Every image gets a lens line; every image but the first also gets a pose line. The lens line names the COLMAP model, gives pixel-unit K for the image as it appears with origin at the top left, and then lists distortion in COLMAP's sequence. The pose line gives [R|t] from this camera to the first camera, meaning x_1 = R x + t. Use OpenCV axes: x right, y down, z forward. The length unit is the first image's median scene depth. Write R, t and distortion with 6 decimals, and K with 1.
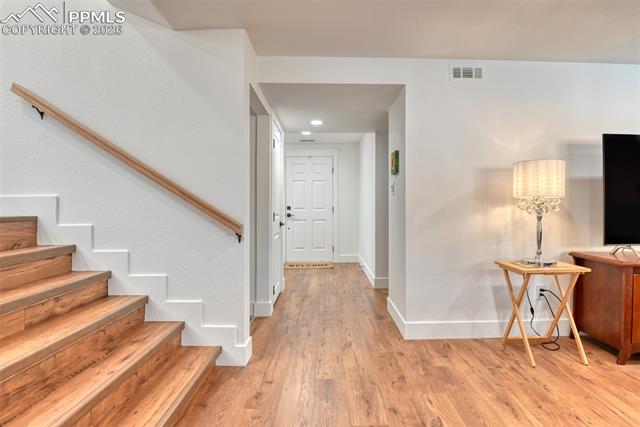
lens RADIAL K [[322.8, 0, 320.6], [0, 322.8, 209.3], [0, 0, 1]] dist [-0.026822, -0.000830]
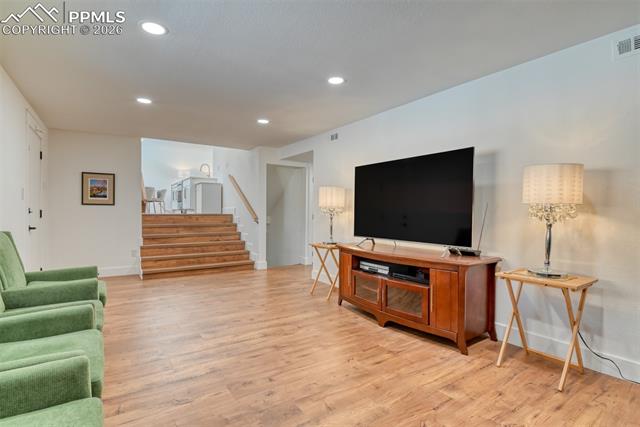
lens RADIAL K [[322.8, 0, 321.7], [0, 322.8, 213.9], [0, 0, 1]] dist [-0.026822, -0.000830]
pose [[0.557916, 0.008862, -0.829850, 1.900768], [-0.006006, 0.999960, 0.006641, -0.009923], [0.829876, 0.001279, 0.557947, -0.060155]]
